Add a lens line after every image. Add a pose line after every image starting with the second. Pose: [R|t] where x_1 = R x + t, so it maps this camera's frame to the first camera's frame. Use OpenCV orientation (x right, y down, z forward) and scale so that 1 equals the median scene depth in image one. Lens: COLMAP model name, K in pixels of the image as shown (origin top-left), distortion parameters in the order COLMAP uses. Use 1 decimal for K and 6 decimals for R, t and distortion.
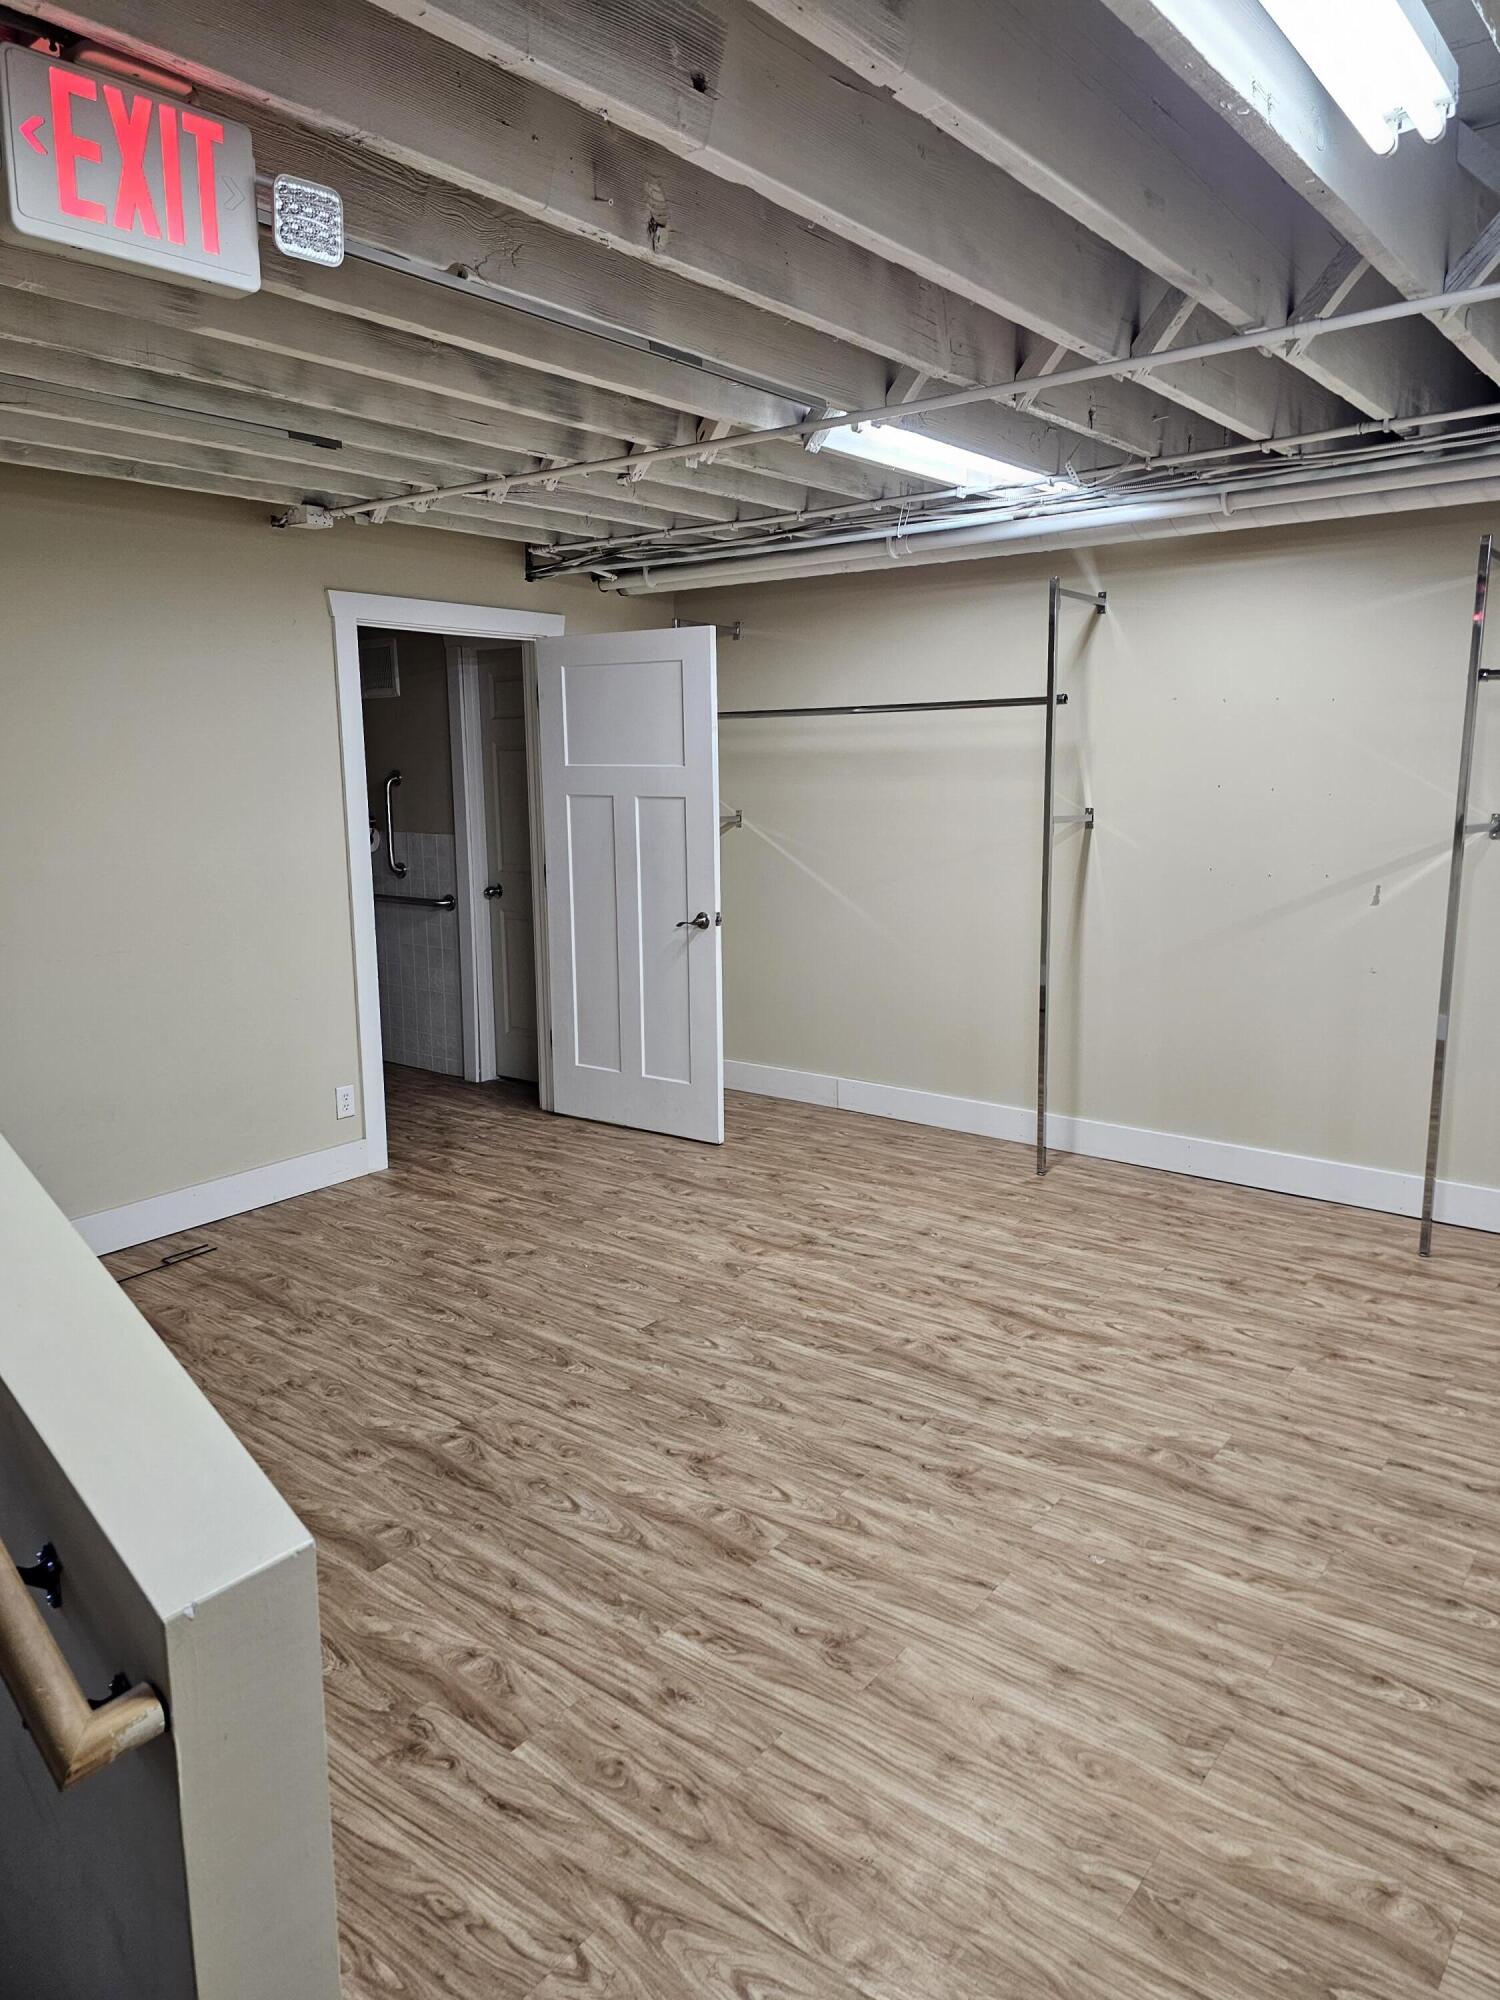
lens RADIAL K [[1338.3, 0, 757.2], [0, 1338.3, 979.3], [0, 0, 1]] dist [0.058615, -0.057054]
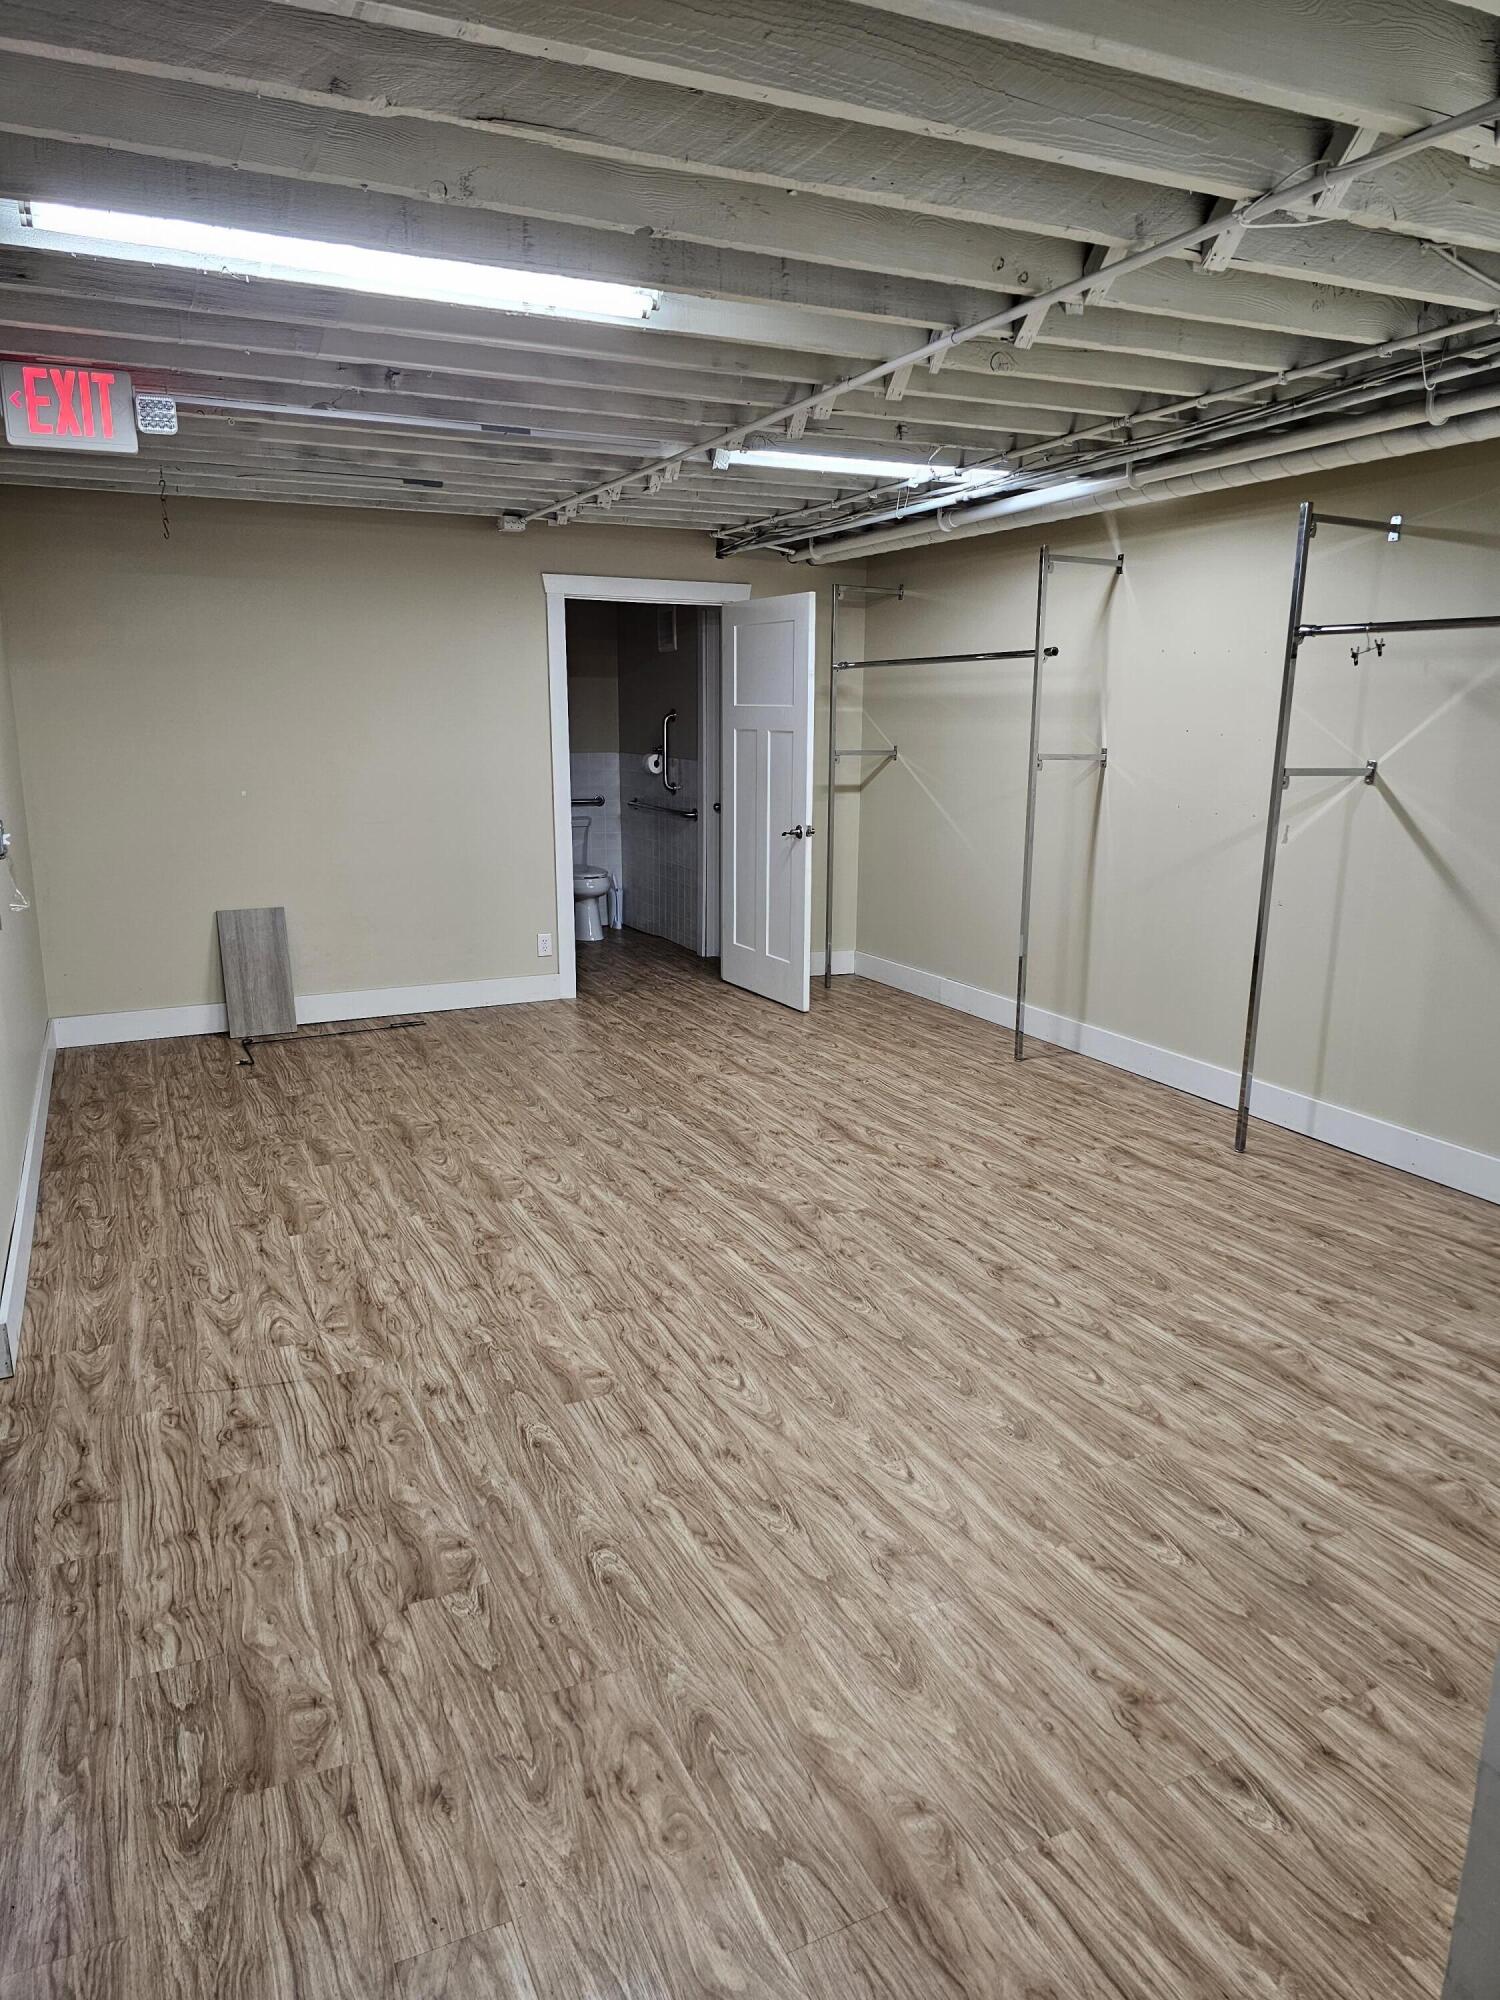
lens RADIAL K [[1338.3, 0, 750.5], [0, 1338.3, 996.7], [0, 0, 1]] dist [0.058615, -0.057054]
pose [[0.890832, 0.112507, -0.440182, 0.583739], [-0.092054, 0.993455, 0.067622, 0.035830], [0.444910, -0.019719, 0.895358, -0.176534]]
